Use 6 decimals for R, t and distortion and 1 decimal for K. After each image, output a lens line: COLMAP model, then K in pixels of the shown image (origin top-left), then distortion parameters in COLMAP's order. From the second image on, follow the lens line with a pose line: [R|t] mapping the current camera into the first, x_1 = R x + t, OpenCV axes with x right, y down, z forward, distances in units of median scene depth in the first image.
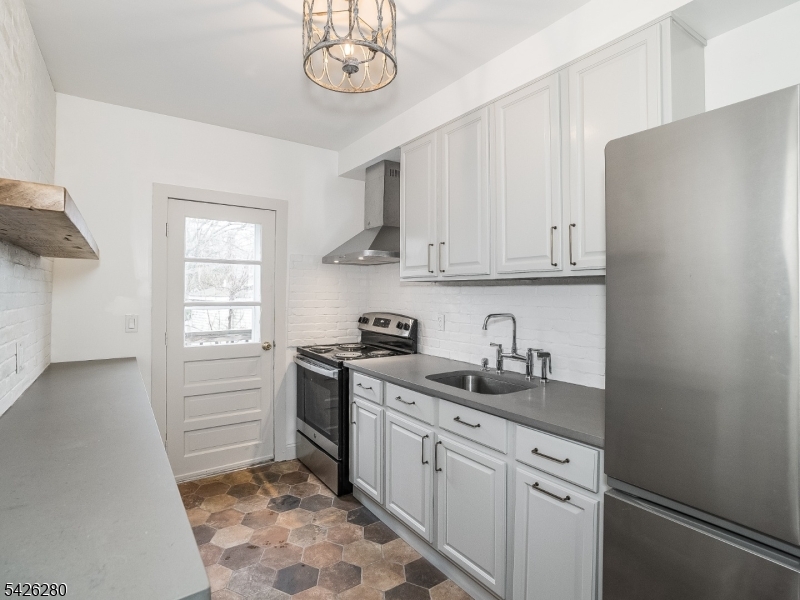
lens RADIAL K [[404.9, 0, 387.7], [0, 404.9, 298.6], [0, 0, 1]] dist [-0.061092, 0.026248]
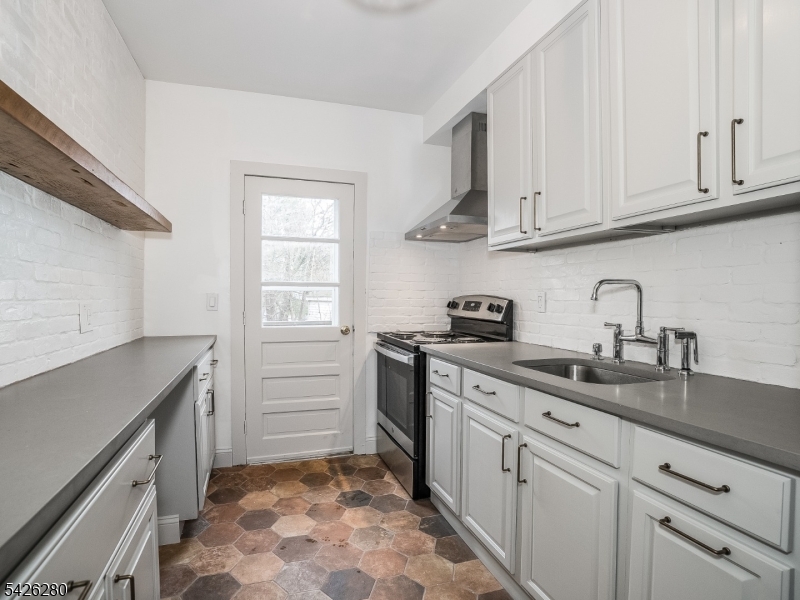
lens RADIAL K [[411.2, 0, 373.9], [0, 411.2, 306.1], [0, 0, 1]] dist [-0.071285, 0.026876]
pose [[0.954658, 0.006568, -0.297632, 0.064983], [-0.002553, 0.999900, 0.013878, 0.067913], [0.297694, -0.012489, 0.954580, 0.151049]]
